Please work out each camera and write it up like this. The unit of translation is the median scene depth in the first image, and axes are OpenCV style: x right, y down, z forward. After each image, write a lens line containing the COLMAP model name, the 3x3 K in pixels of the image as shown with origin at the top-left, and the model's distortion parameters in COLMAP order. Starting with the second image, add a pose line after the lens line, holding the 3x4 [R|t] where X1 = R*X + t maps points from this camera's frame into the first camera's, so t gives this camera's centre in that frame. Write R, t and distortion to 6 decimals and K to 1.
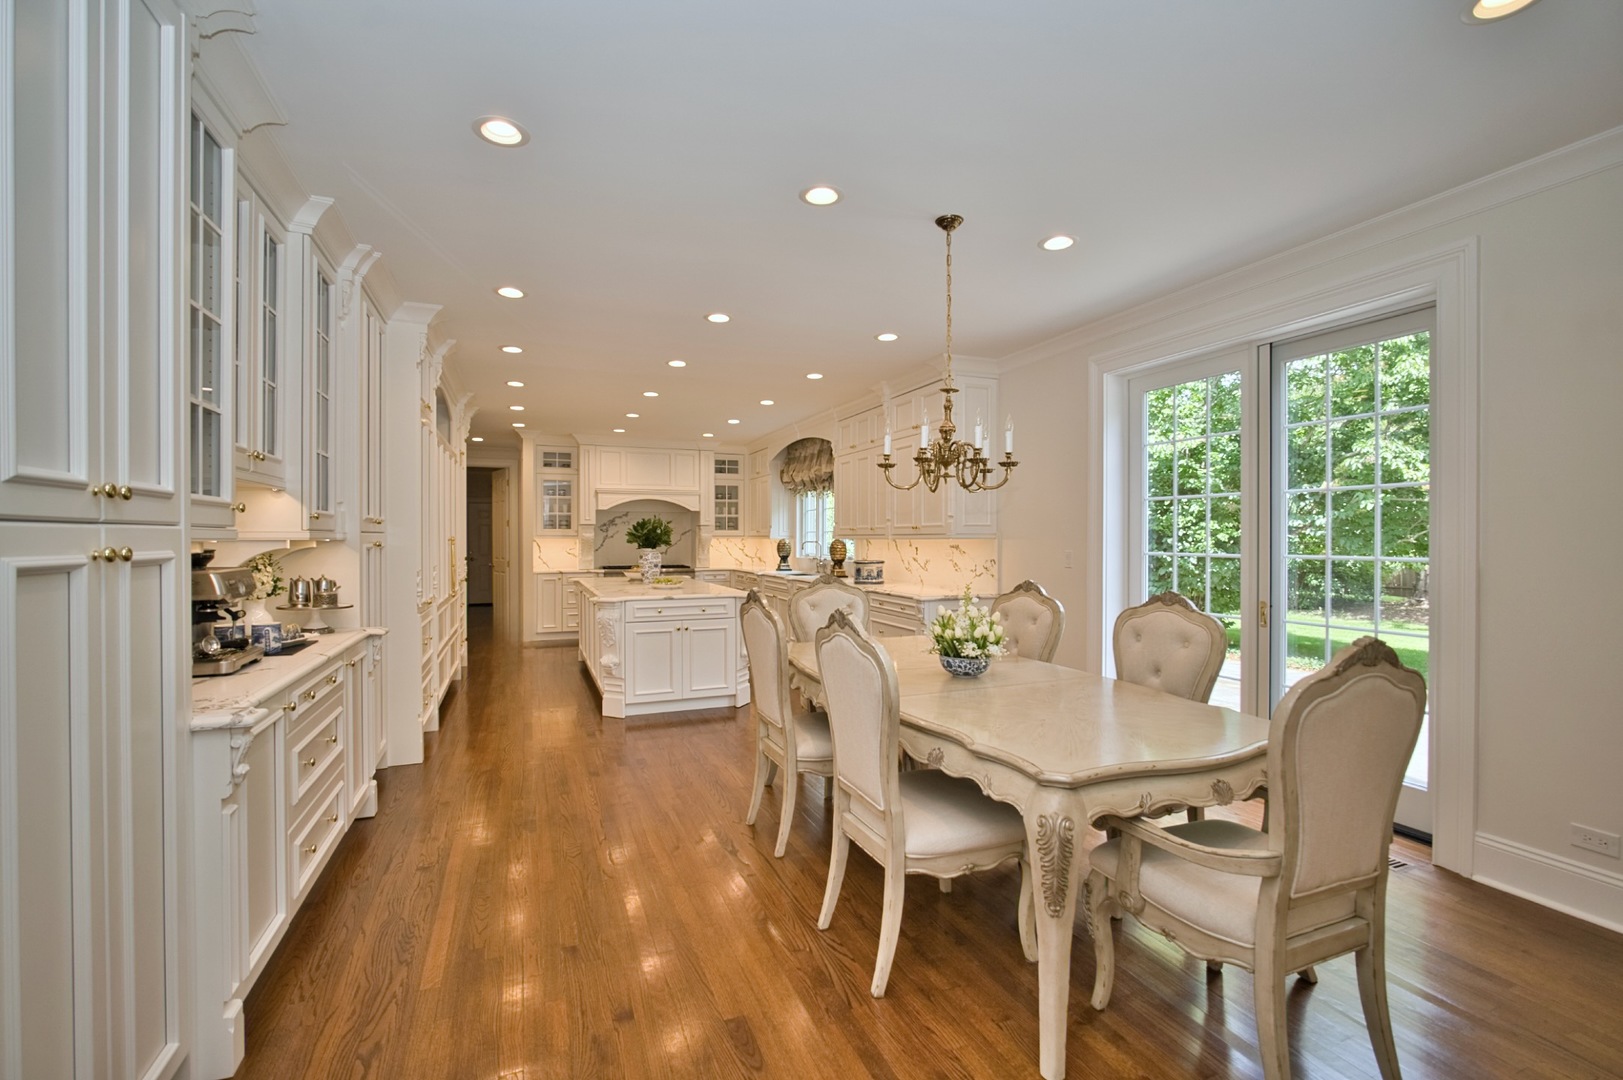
lens RADIAL K [[704.3, 0, 812.6], [0, 704.3, 545.0], [0, 0, 1]] dist [-0.020165, 0.004482]
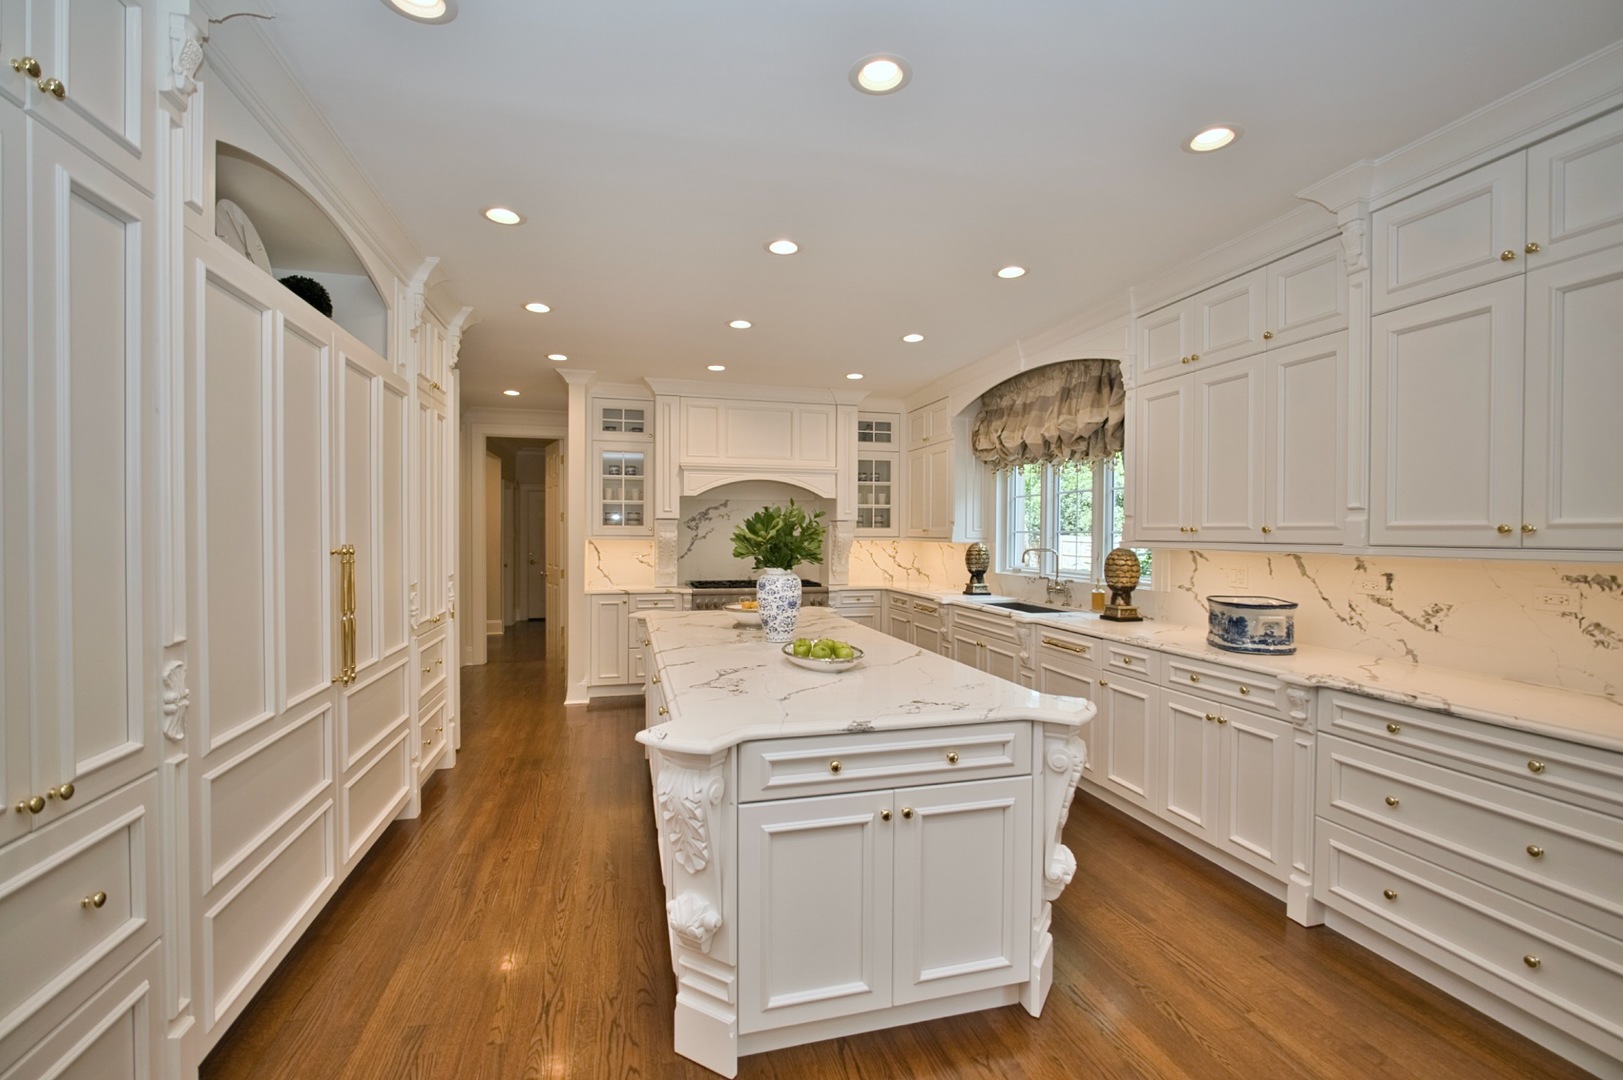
lens RADIAL K [[704.3, 0, 817.7], [0, 704.3, 539.1], [0, 0, 1]] dist [-0.020165, 0.004482]
pose [[0.992828, 0.006151, -0.119397, -0.103872], [-0.006333, 0.999979, -0.001146, -0.010540], [0.119387, 0.001894, 0.992846, 0.368850]]
